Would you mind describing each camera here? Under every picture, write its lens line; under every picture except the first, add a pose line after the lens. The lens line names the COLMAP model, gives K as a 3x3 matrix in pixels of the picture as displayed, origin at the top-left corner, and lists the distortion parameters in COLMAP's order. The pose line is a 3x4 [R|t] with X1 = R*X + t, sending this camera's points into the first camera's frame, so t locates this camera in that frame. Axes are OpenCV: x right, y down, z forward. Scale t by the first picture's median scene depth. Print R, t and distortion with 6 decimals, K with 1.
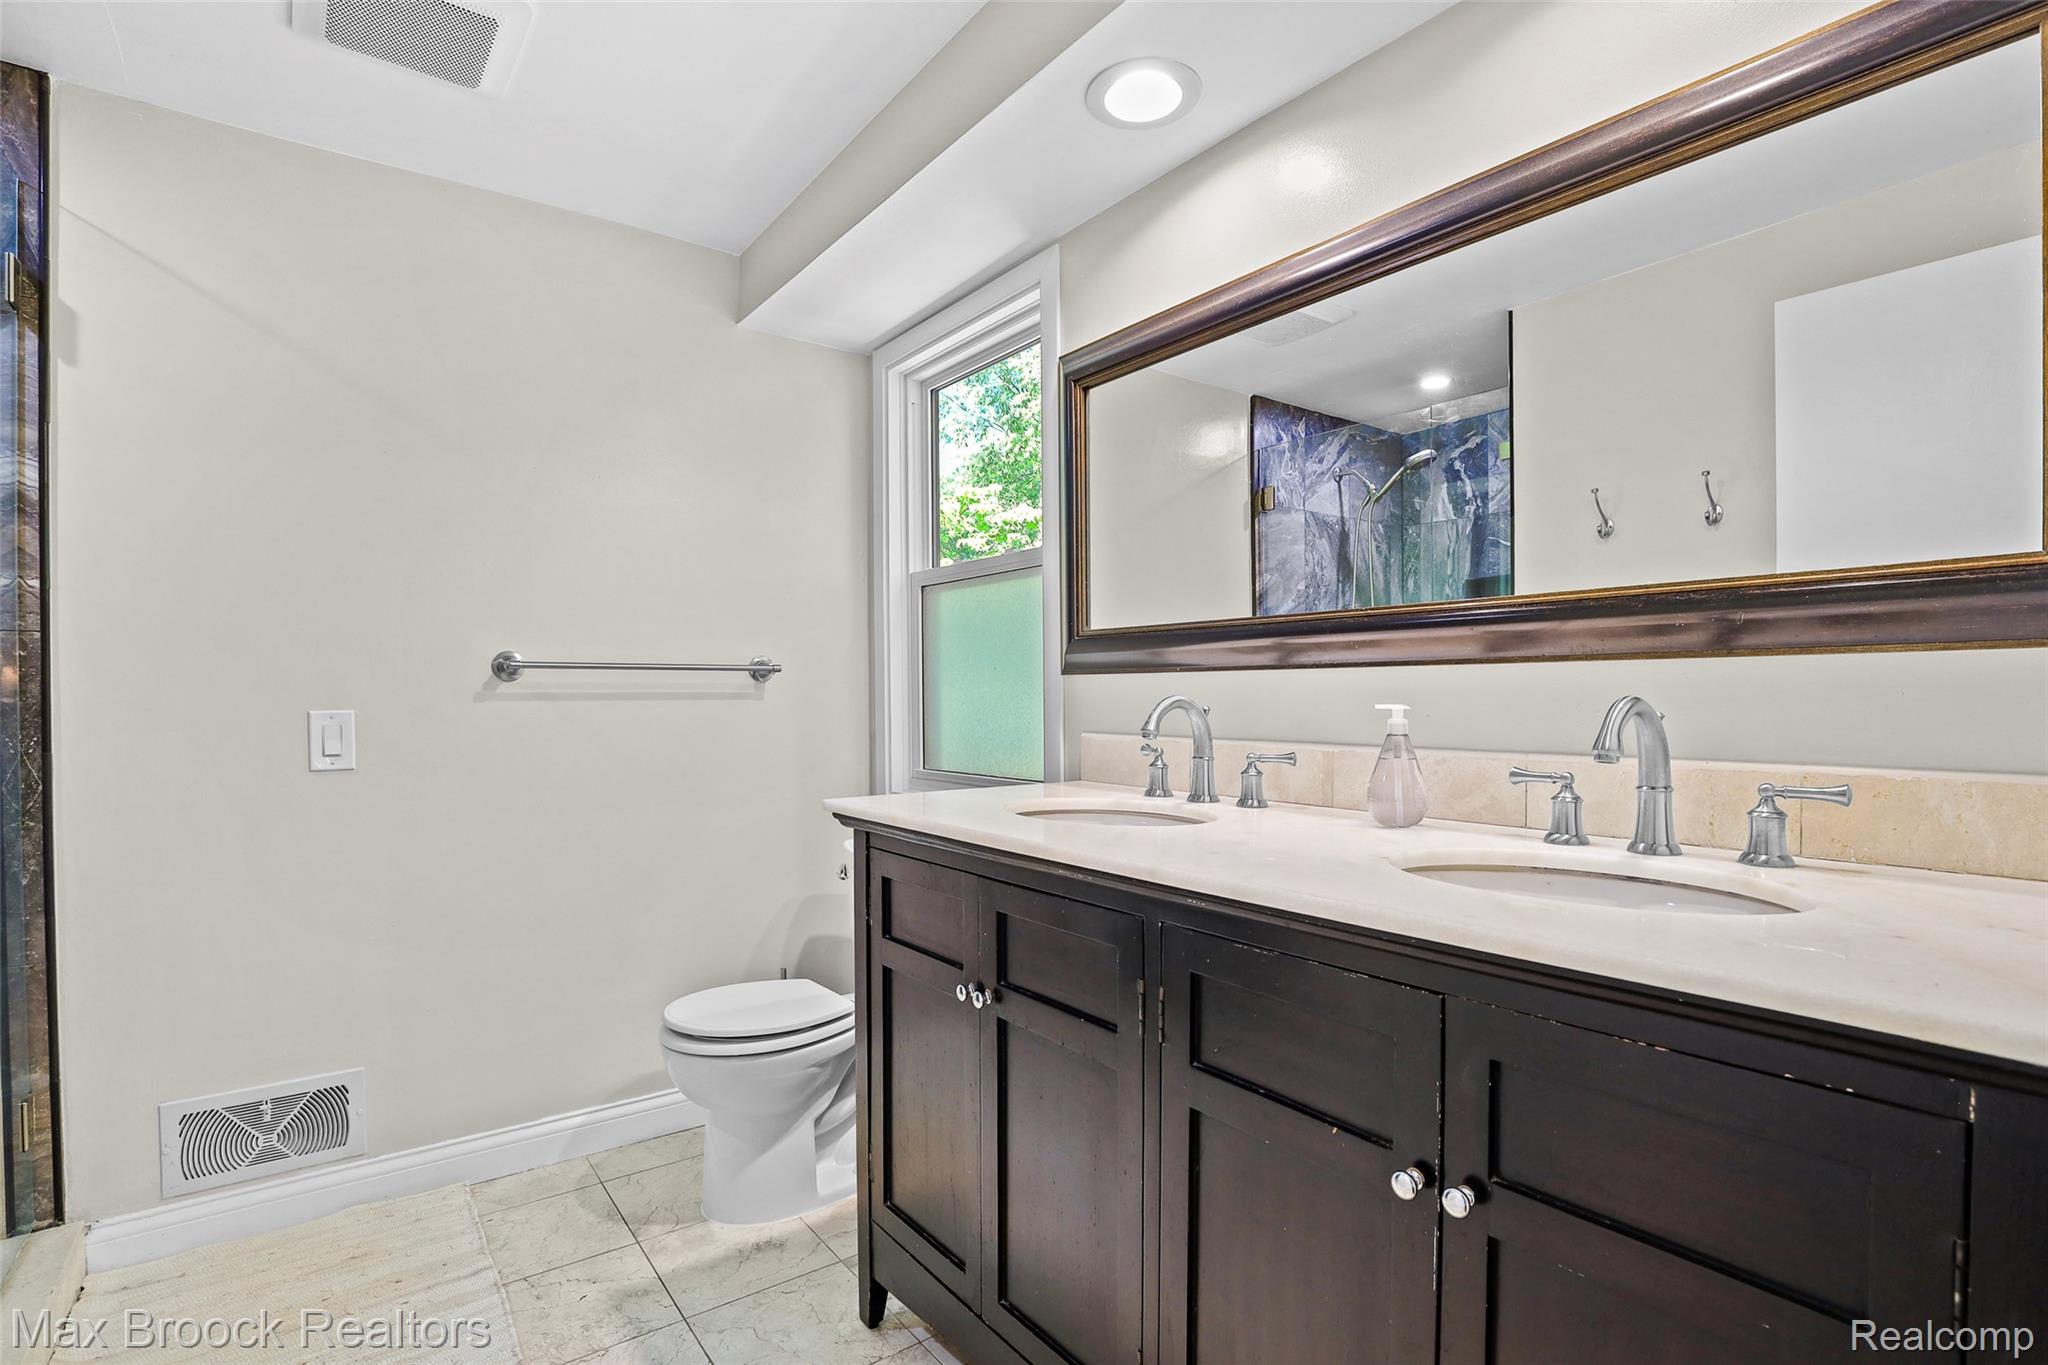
lens RADIAL K [[966.6, 0, 1025.6], [0, 966.6, 707.1], [0, 0, 1]] dist [-0.038783, 0.006346]
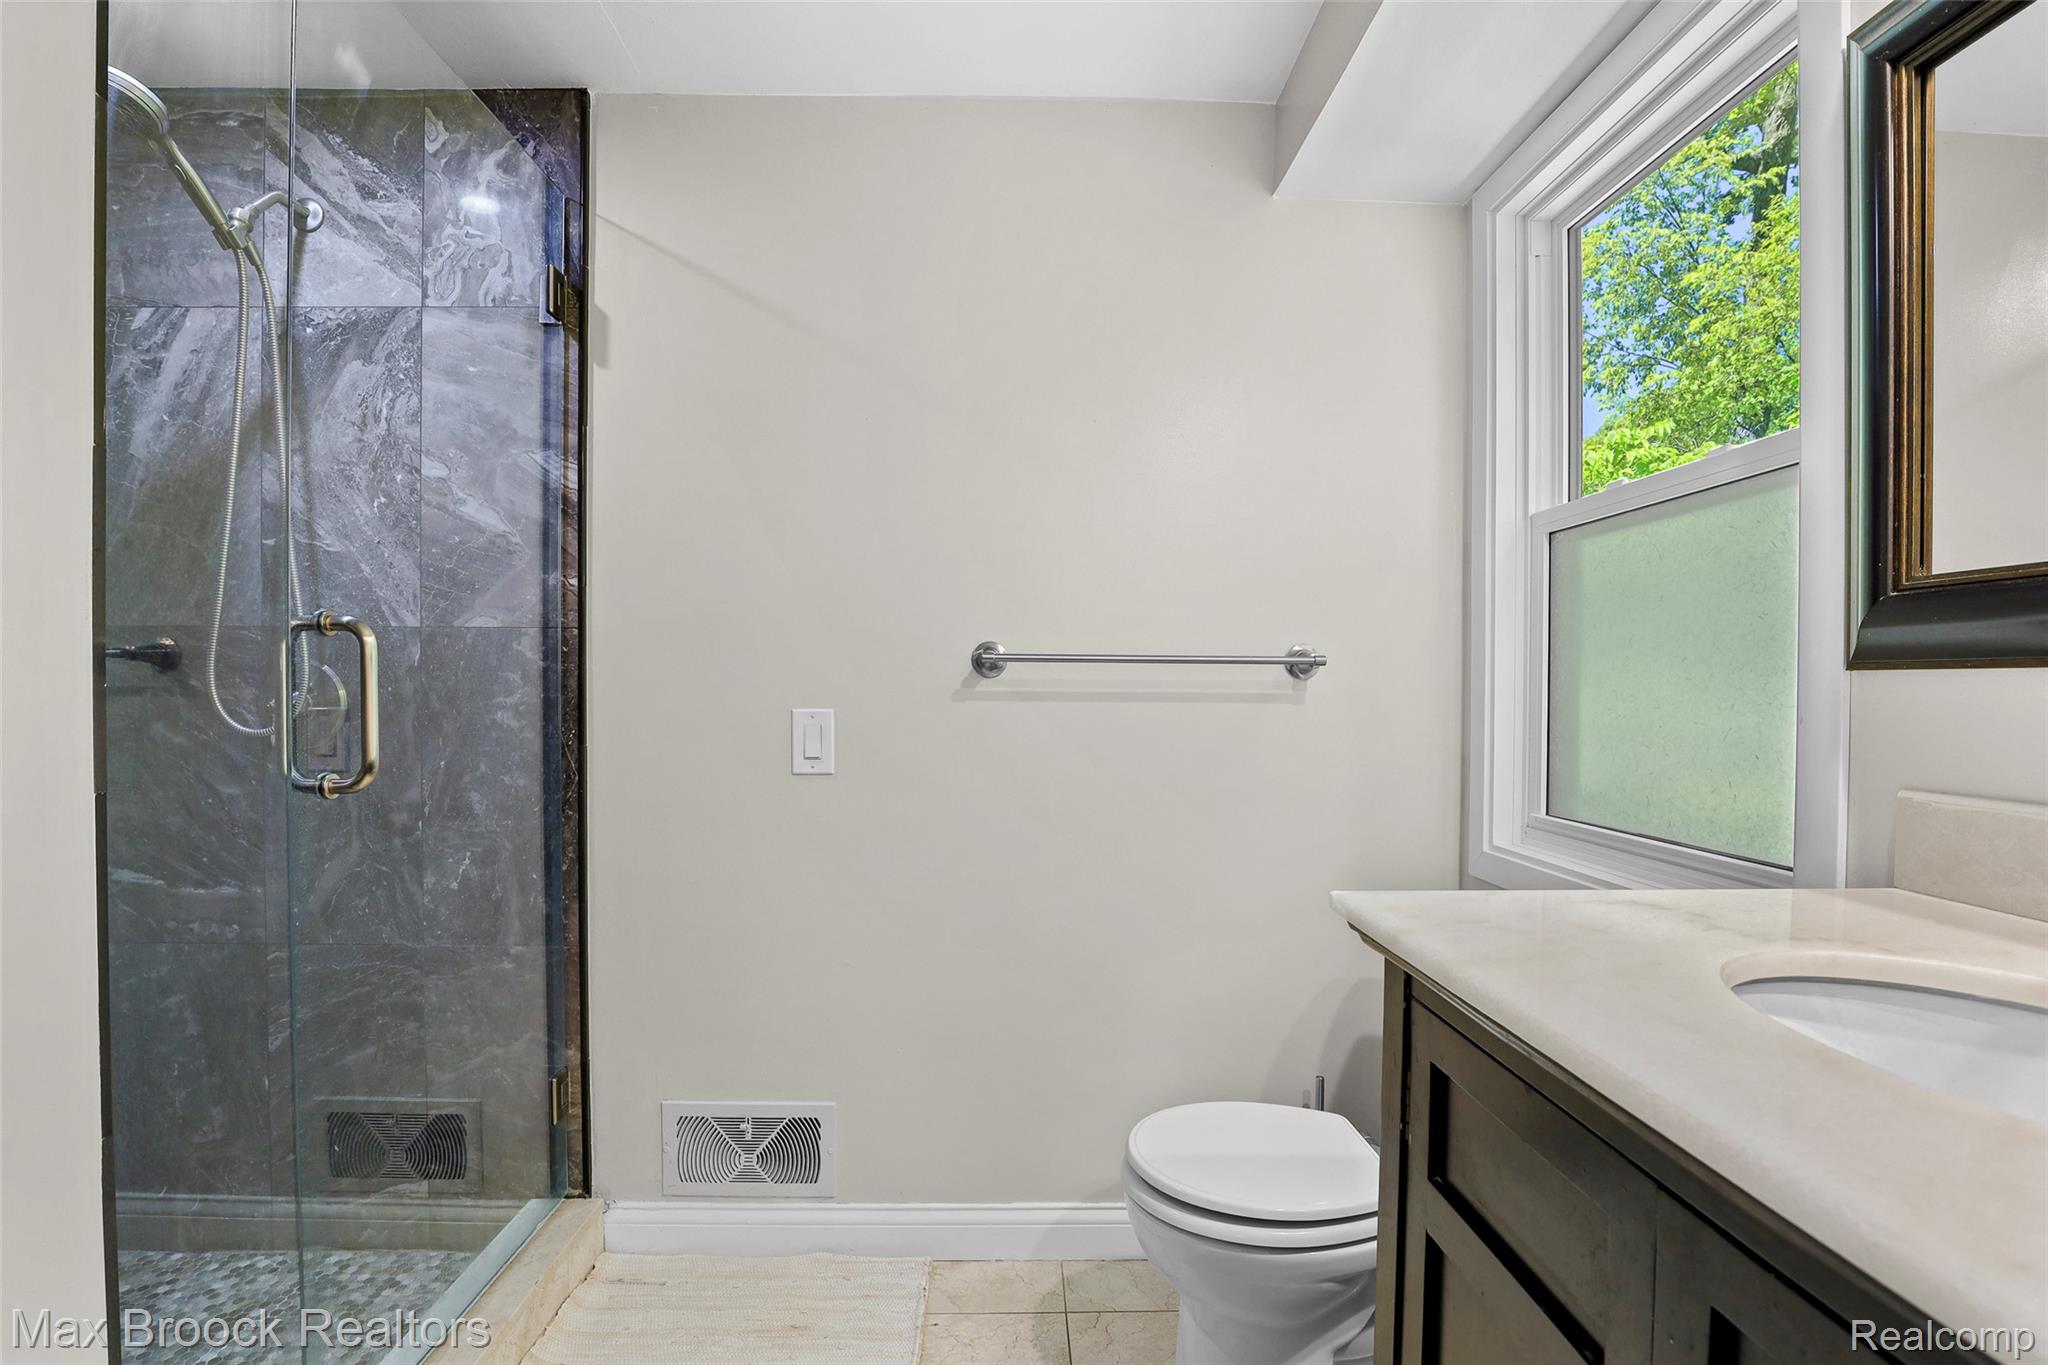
lens RADIAL K [[966.6, 0, 1025.6], [0, 966.6, 707.1], [0, 0, 1]] dist [-0.038783, 0.006346]
pose [[0.815965, 0.020712, -0.577730, -0.028209], [-0.017607, 0.999785, 0.010976, -0.012023], [0.577833, 0.001217, 0.816154, 0.362396]]
